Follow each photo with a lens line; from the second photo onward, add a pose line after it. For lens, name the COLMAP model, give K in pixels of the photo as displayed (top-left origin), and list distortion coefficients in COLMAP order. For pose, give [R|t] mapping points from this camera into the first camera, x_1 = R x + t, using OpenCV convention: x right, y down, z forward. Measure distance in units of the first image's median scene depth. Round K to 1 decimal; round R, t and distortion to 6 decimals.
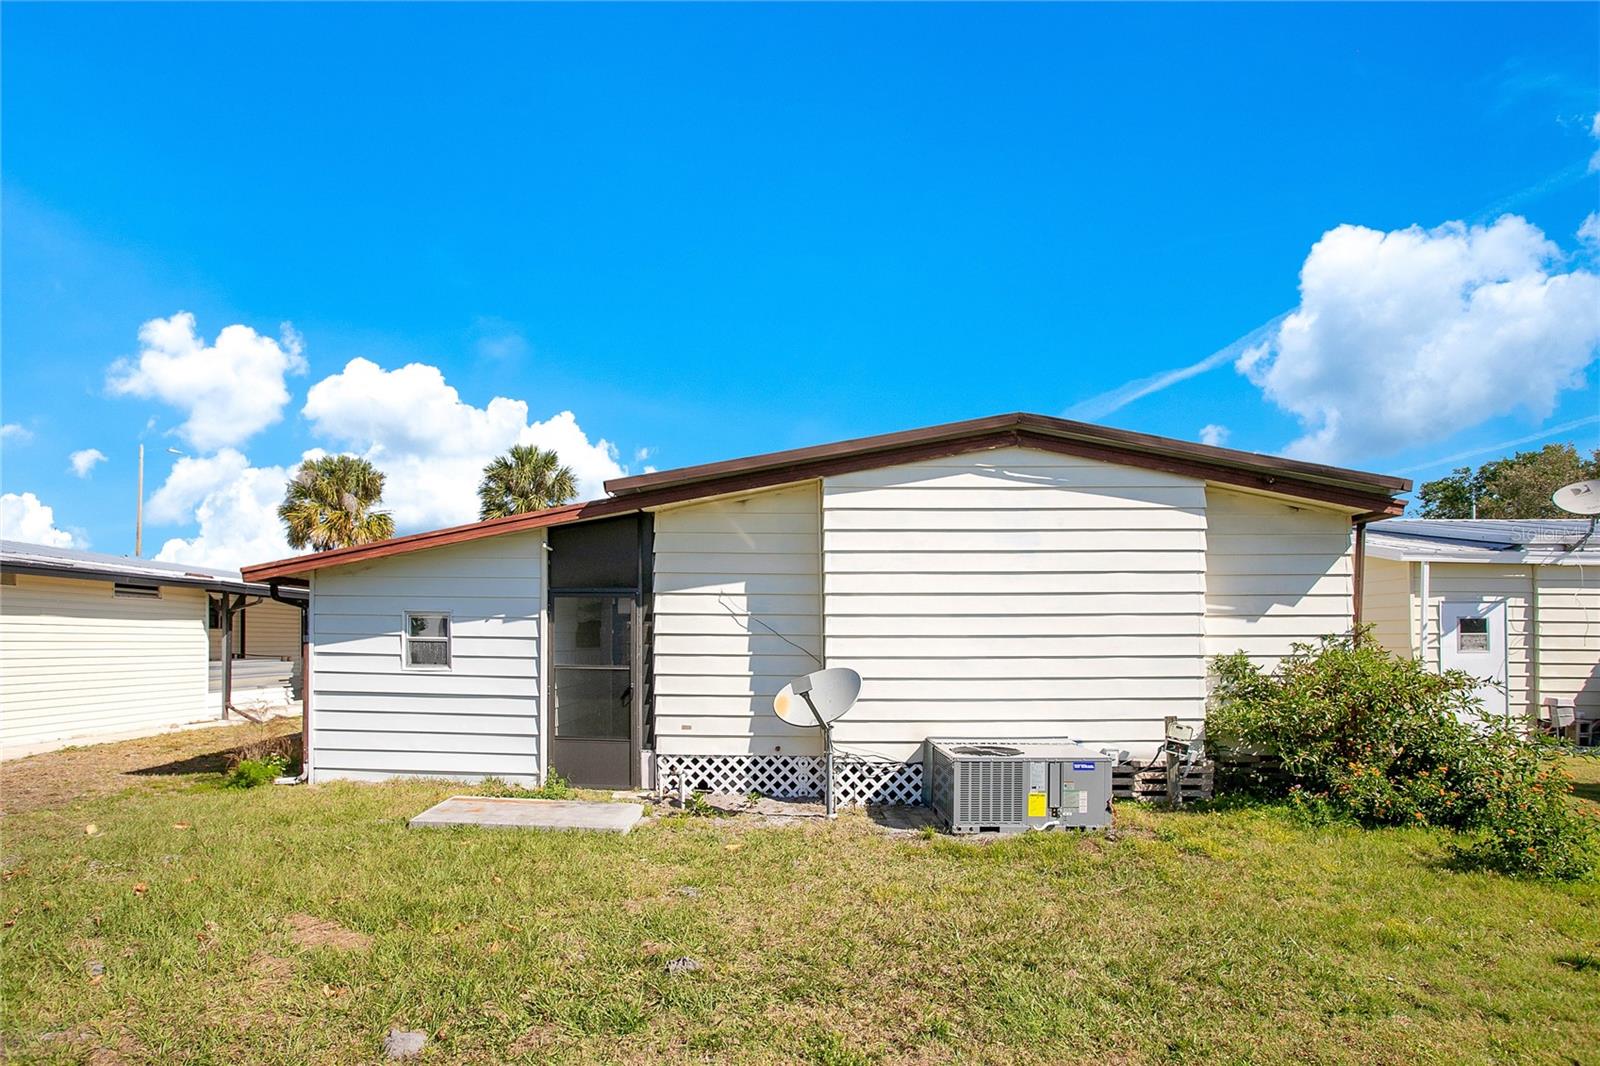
lens RADIAL K [[812.1, 0, 797.9], [0, 812.1, 552.4], [0, 0, 1]] dist [-0.046377, 0.000726]
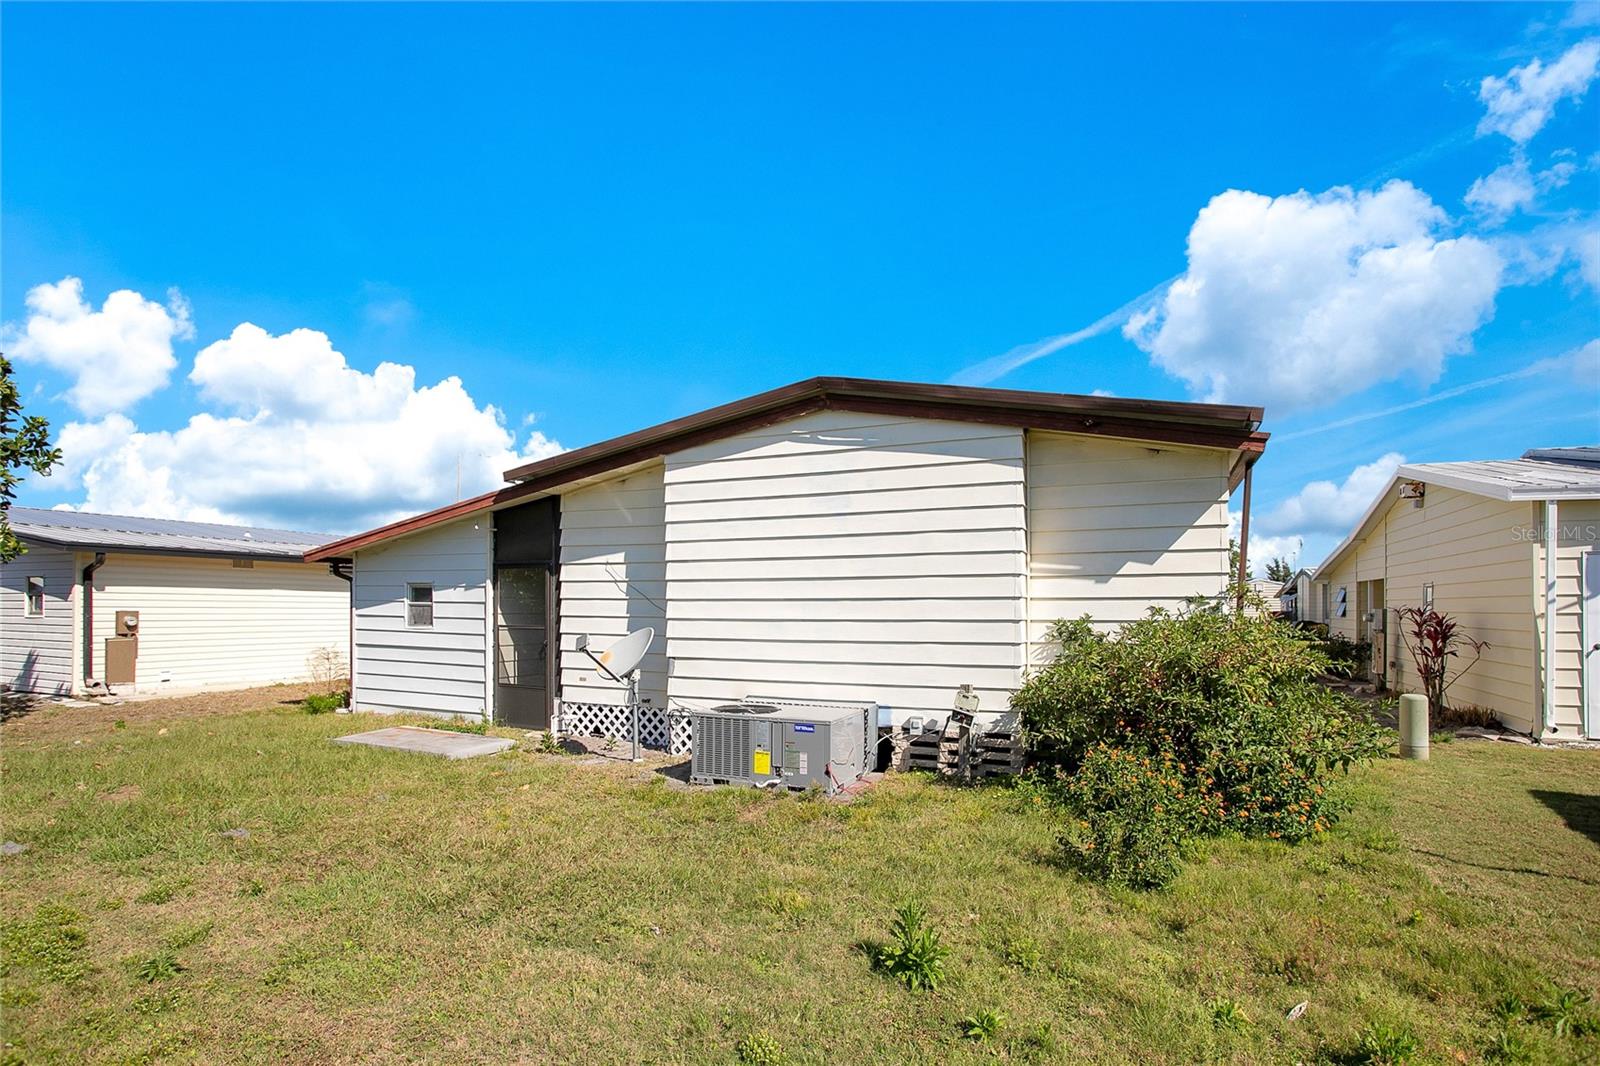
lens RADIAL K [[799.8, 0, 800.0], [0, 799.8, 533.0], [0, 0, 1]] dist [-0.035066, 0.000771]
pose [[0.926430, -0.036173, -0.374725, 0.587708], [0.041299, 0.999131, 0.005656, 0.013400], [0.374195, -0.020716, 0.927119, 0.063656]]
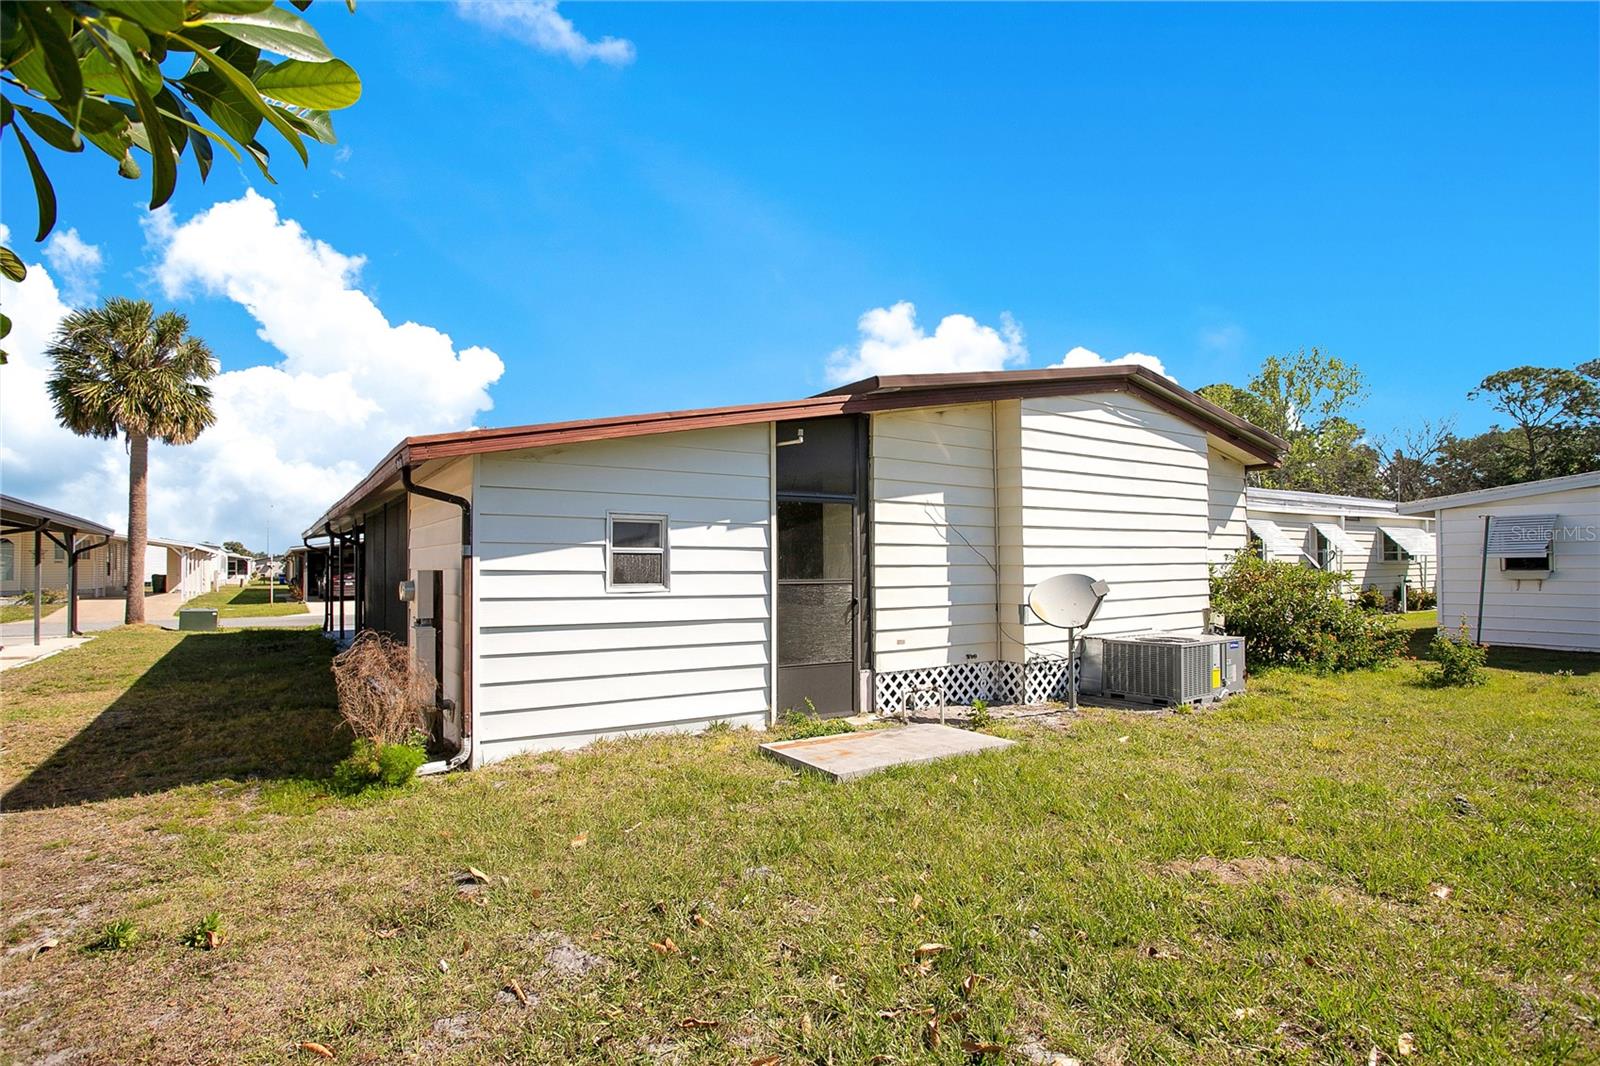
lens RADIAL K [[814.6, 0, 796.3], [0, 814.6, 468.6], [0, 0, 1]] dist [-0.039681, -0.000054]
pose [[0.806344, 0.060868, 0.588306, -0.817836], [-0.053929, 0.998113, -0.029352, 0.046466], [-0.588982, -0.008059, 0.808106, 0.299177]]
